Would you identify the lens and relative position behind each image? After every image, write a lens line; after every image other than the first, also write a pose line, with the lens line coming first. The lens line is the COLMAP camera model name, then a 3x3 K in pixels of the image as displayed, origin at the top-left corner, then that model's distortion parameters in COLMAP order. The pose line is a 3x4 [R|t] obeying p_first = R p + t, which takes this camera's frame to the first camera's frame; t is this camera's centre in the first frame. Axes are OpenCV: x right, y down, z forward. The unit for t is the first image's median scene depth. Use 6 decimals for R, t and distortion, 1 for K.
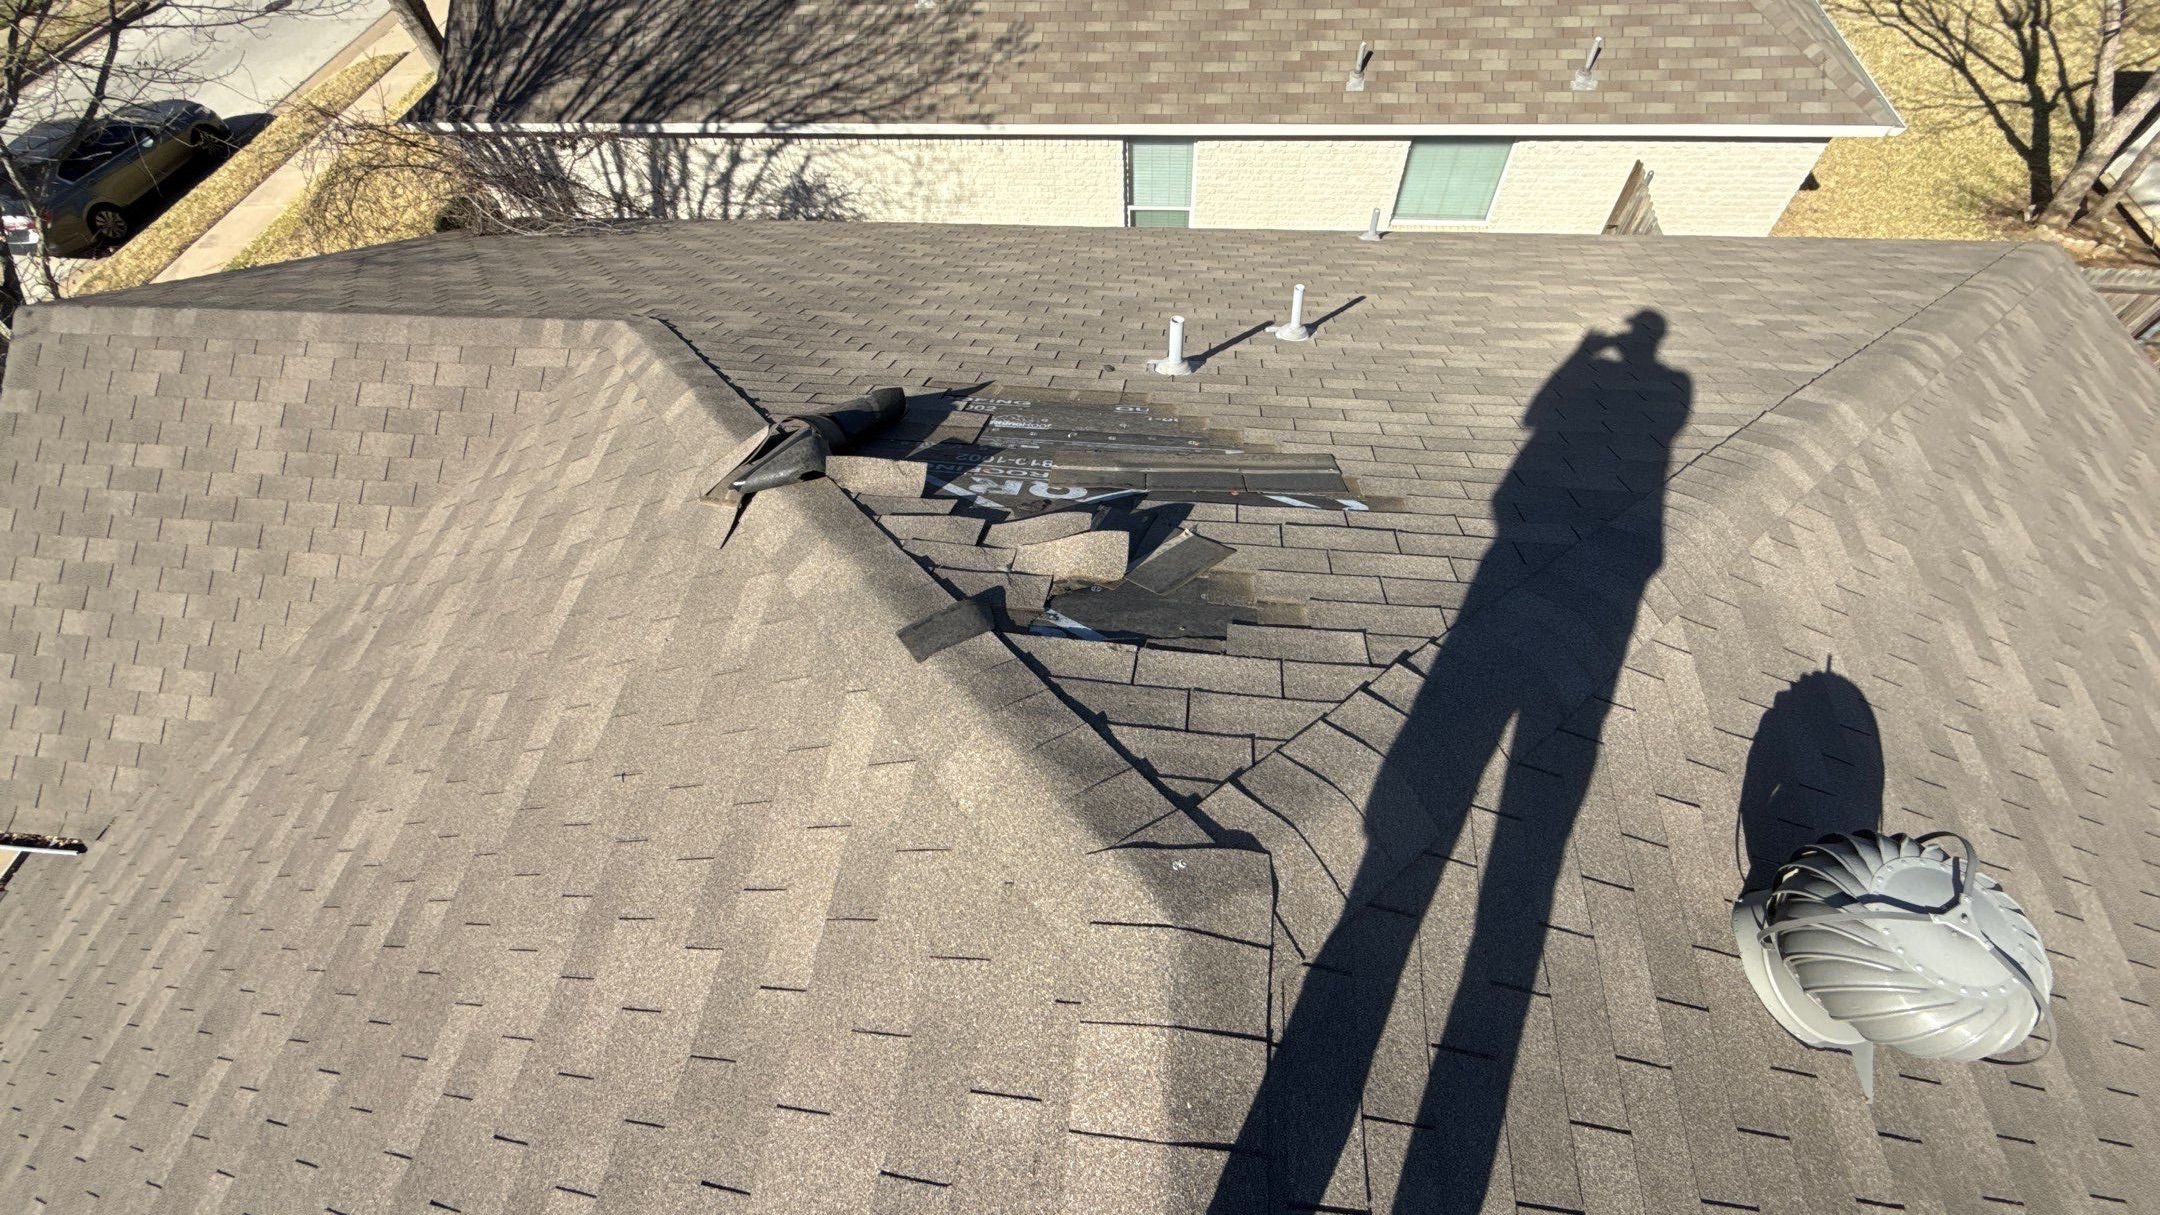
lens RADIAL K [[858.2, 0, 1080.0], [0, 858.2, 607.5], [0, 0, 1]] dist [0.000179, 0.000010]
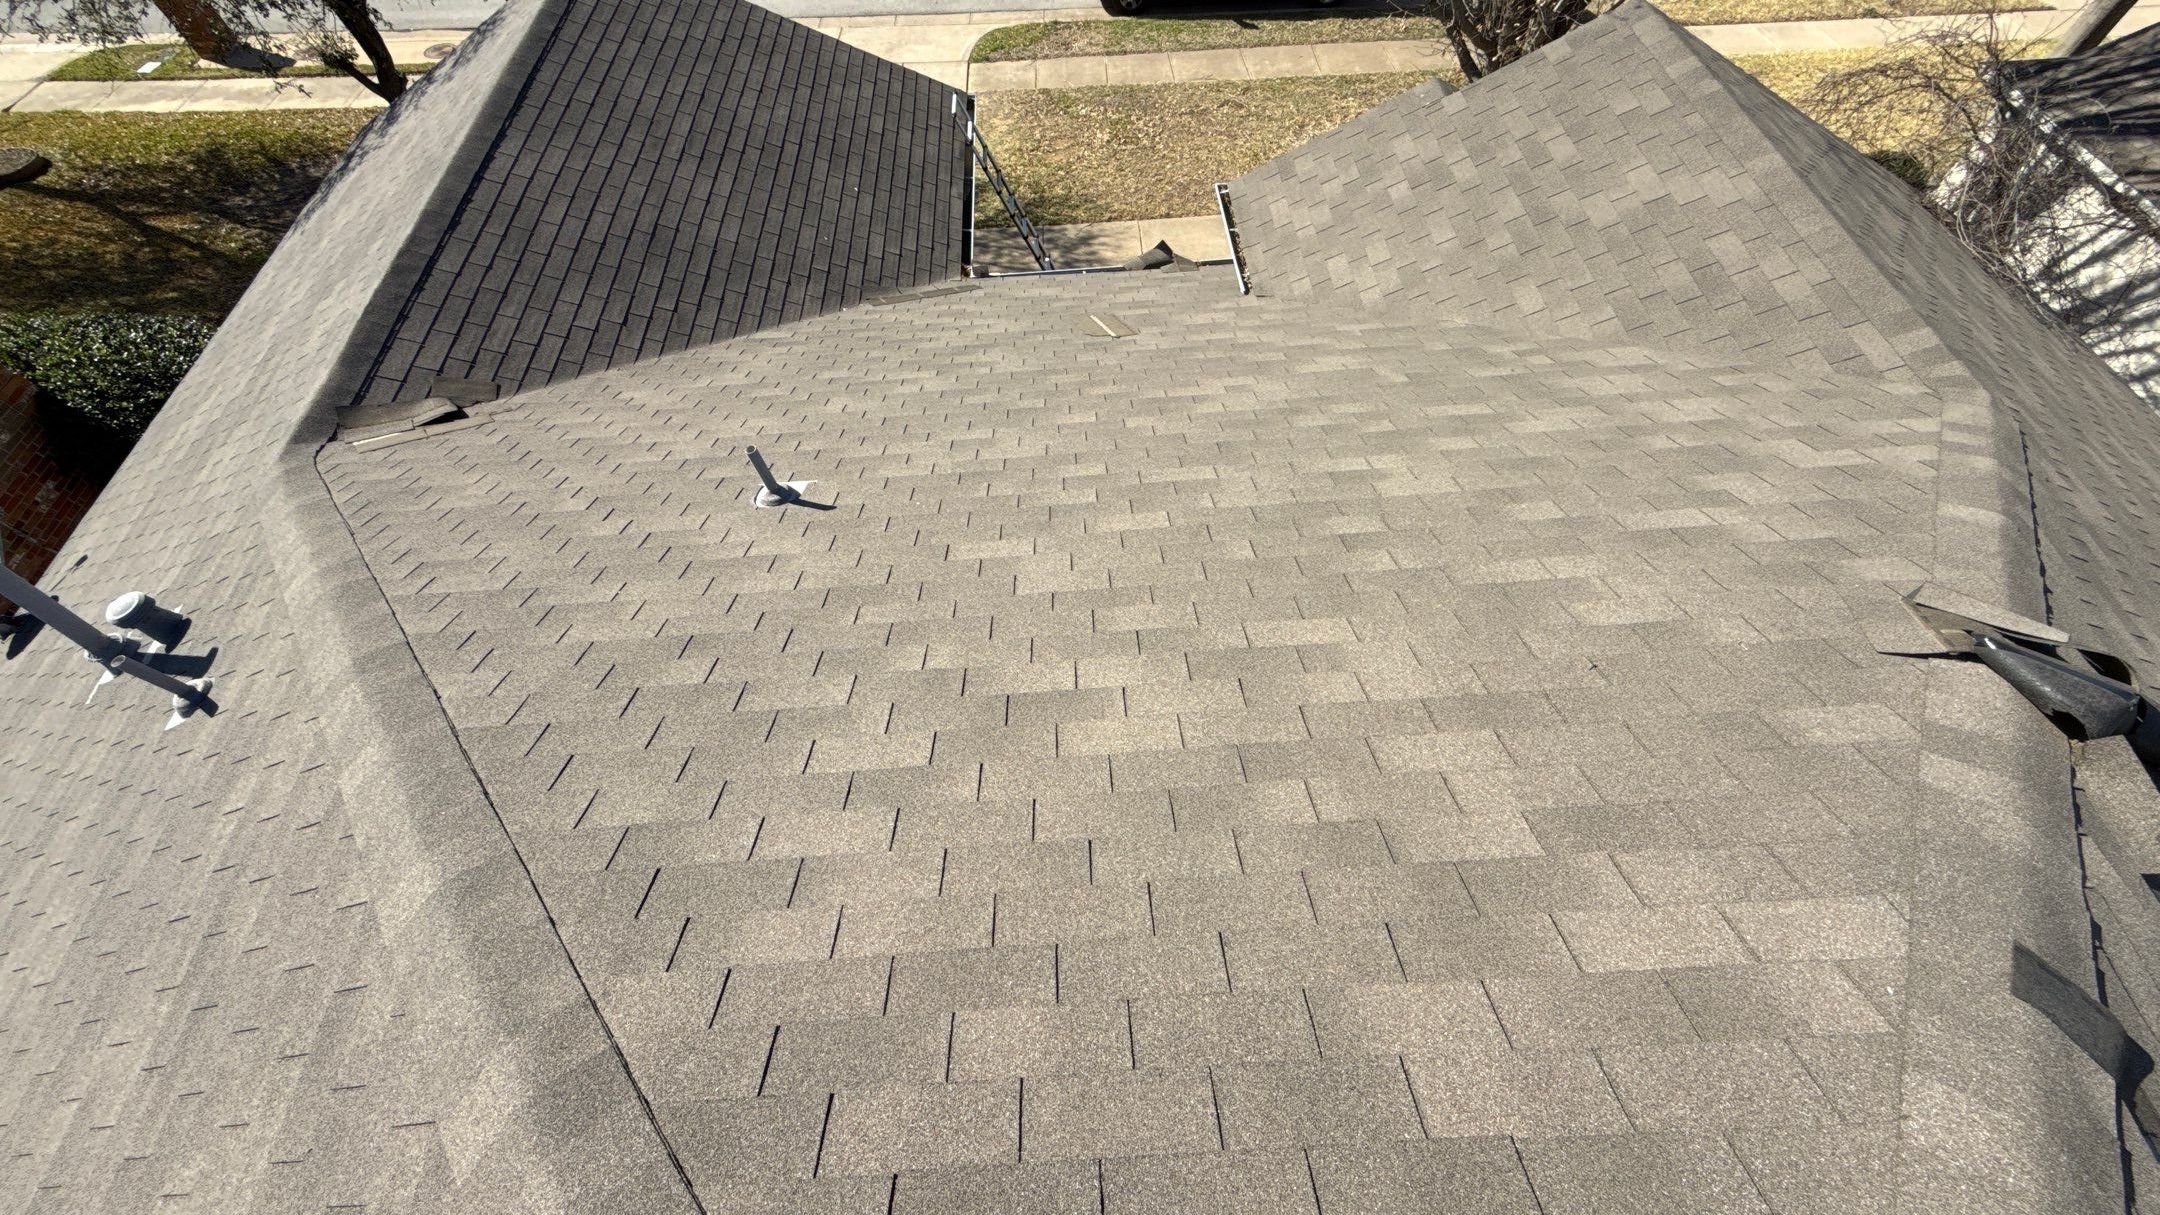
lens RADIAL K [[858.2, 0, 1080.0], [0, 858.2, 607.5], [0, 0, 1]] dist [0.000179, 0.000010]
pose [[0.172989, 0.864538, -0.471856, -0.116787], [-0.818163, 0.392858, 0.419848, 0.126380], [0.548347, 0.313426, 0.775293, -0.071483]]
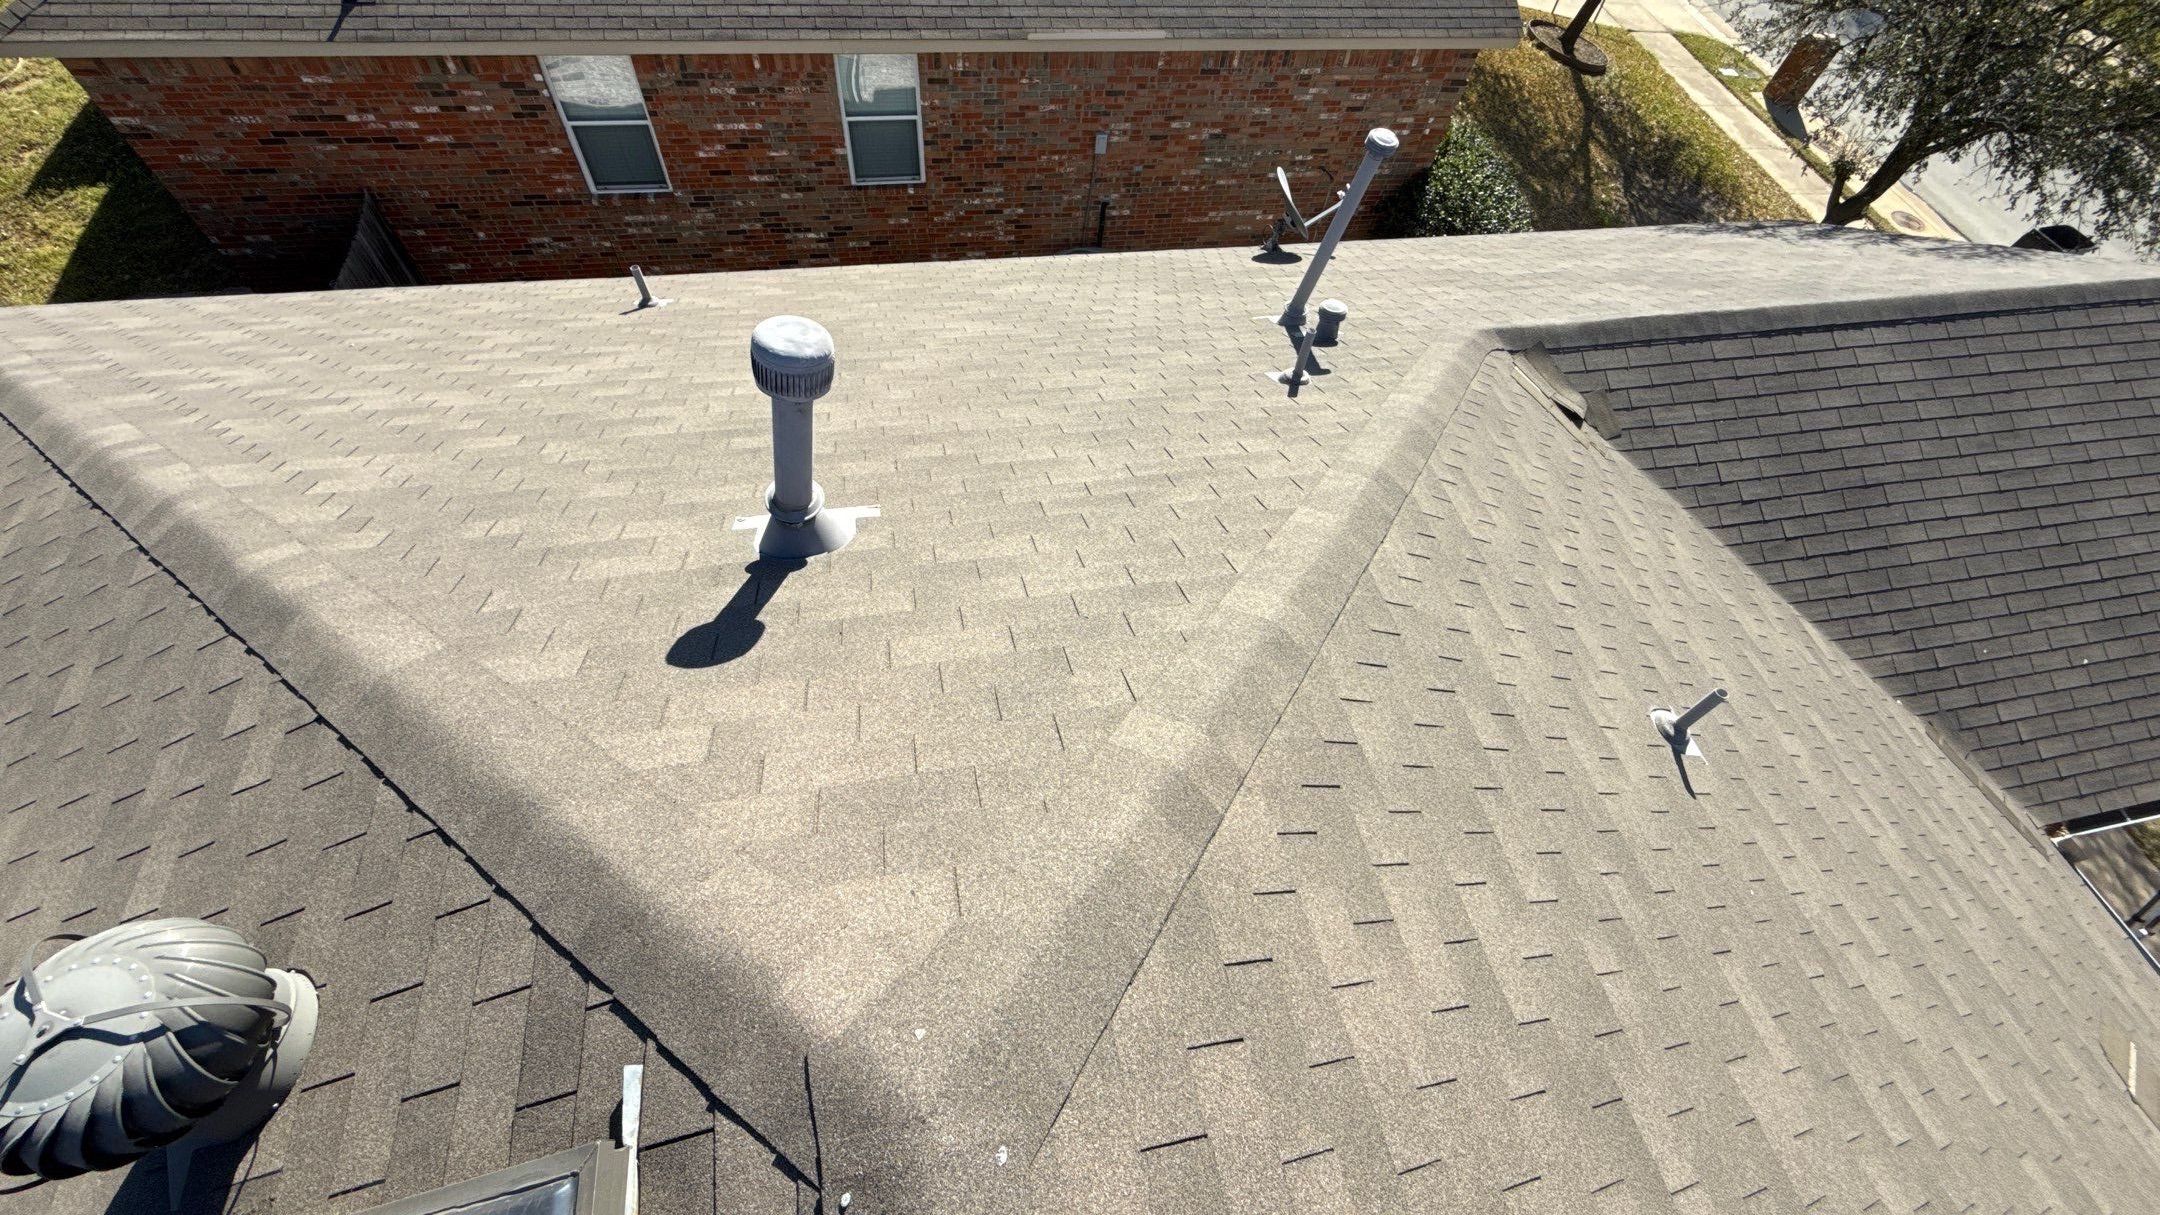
lens RADIAL K [[858.2, 0, 1080.0], [0, 858.2, 607.5], [0, 0, 1]] dist [0.000179, 0.000010]
pose [[-0.947490, 0.256188, -0.191391, -0.040347], [-0.281927, -0.386723, 0.878045, 0.197571], [0.150929, 0.885897, 0.438643, -0.130137]]
